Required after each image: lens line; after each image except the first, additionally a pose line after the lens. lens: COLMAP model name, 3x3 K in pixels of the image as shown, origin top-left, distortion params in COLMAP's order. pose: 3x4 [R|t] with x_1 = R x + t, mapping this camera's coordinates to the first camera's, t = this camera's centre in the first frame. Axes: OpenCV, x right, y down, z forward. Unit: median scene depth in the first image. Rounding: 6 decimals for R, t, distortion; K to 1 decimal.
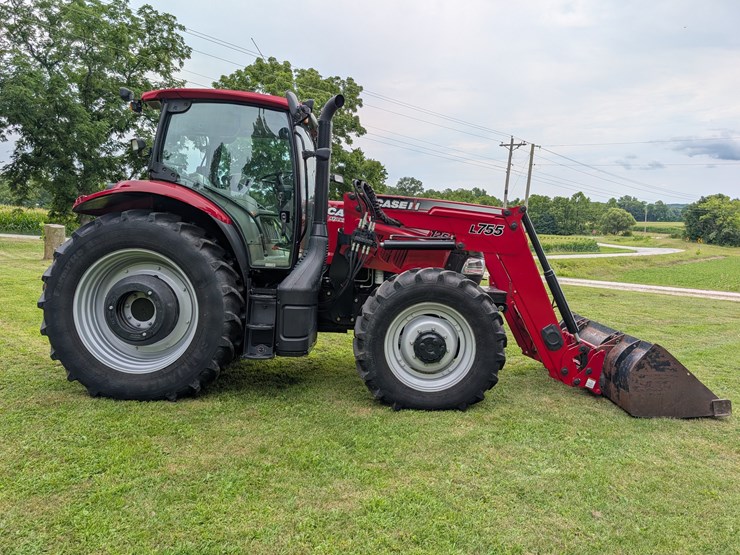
lens RADIAL K [[533.0, 0, 373.3], [0, 533.0, 275.8], [0, 0, 1]] dist [0.019003, -0.002098]
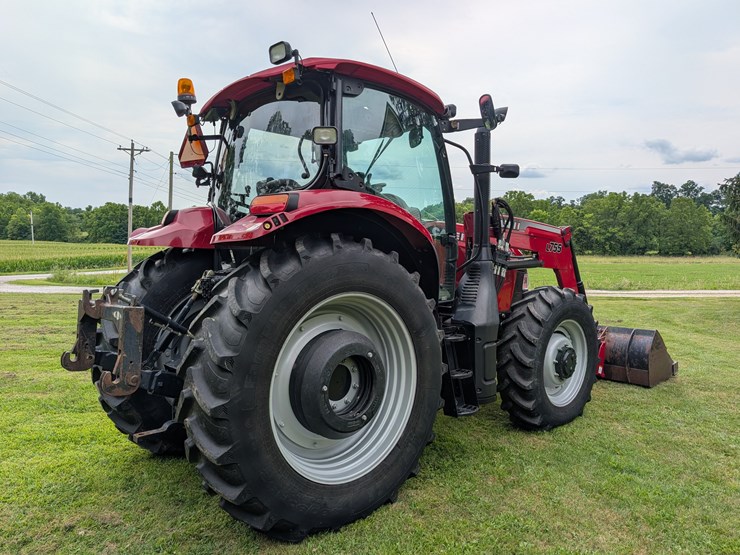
lens RADIAL K [[533.0, 0, 373.3], [0, 533.0, 275.8], [0, 0, 1]] dist [0.019003, -0.002098]
pose [[0.728118, -0.065484, 0.682316, -0.800562], [0.076988, 0.996940, 0.013524, -0.072078], [-0.681114, 0.042683, 0.730932, 0.453162]]
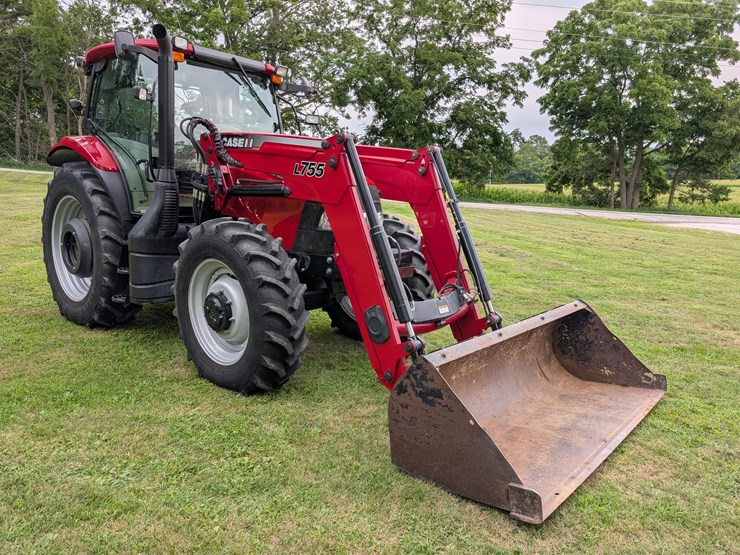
lens RADIAL K [[521.3, 0, 370.0], [0, 521.3, 277.5], [0, 0, 1]] dist [0.043565, -0.001855]
pose [[0.784308, 0.094095, -0.613195, 0.740076], [-0.044686, 0.994432, 0.095439, -0.009617], [0.618760, -0.047452, 0.784145, 0.470047]]
